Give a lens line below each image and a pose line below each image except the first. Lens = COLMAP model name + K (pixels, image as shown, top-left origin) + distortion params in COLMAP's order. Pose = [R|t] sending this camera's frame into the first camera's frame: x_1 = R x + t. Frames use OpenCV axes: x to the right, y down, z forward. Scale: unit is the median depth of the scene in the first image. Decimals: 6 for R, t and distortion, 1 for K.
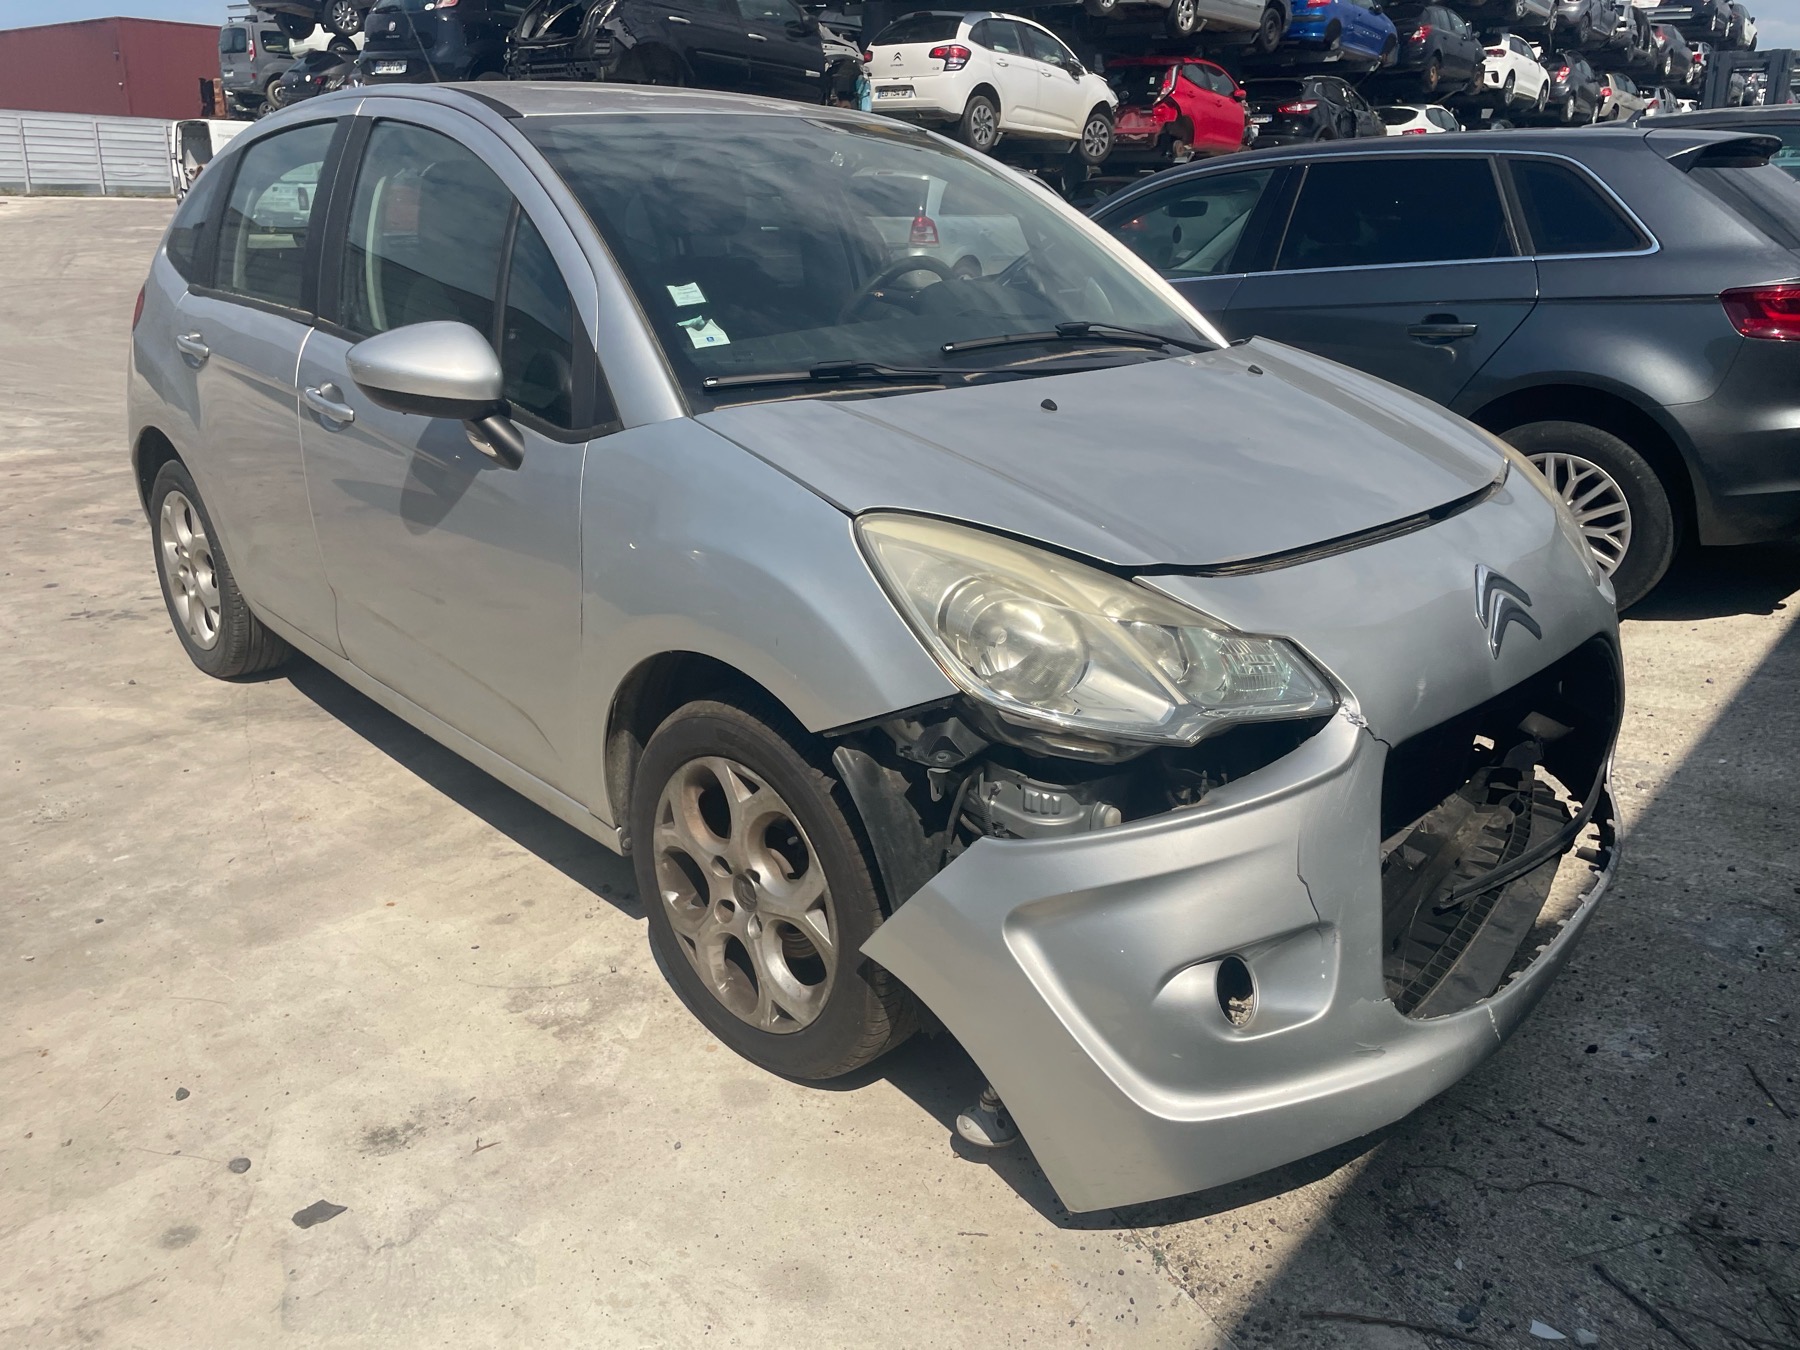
lens RADIAL K [[1374.6, 0, 901.8], [0, 1374.6, 668.0], [0, 0, 1]] dist [0.082609, -0.109093]
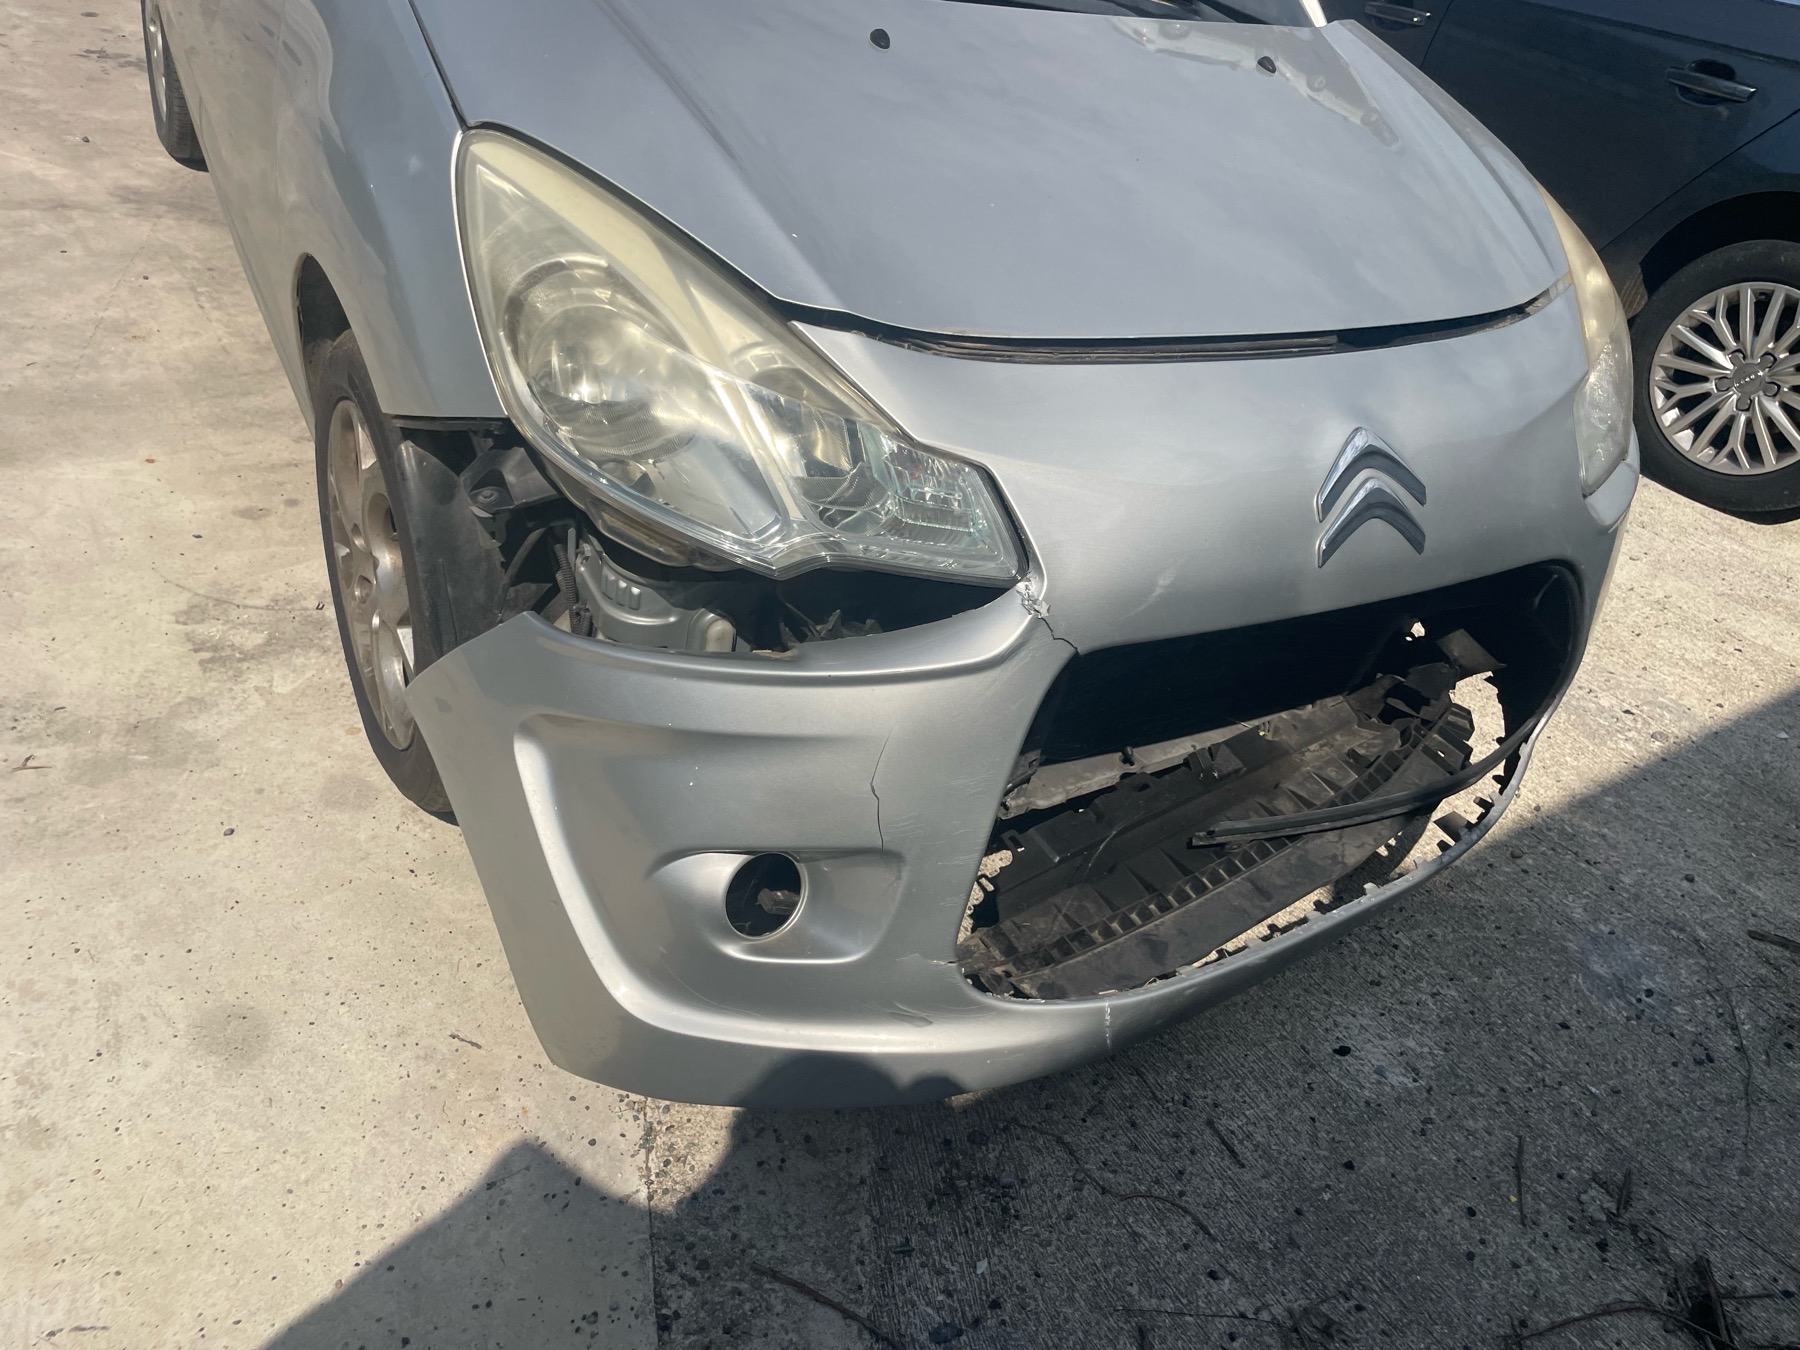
lens RADIAL K [[1374.6, 0, 901.8], [0, 1374.6, 668.0], [0, 0, 1]] dist [0.082609, -0.109093]
pose [[0.951147, 0.287917, -0.111461, 0.317315], [-0.249541, 0.929504, 0.271573, -0.097116], [0.181794, -0.230492, 0.955942, 0.273592]]
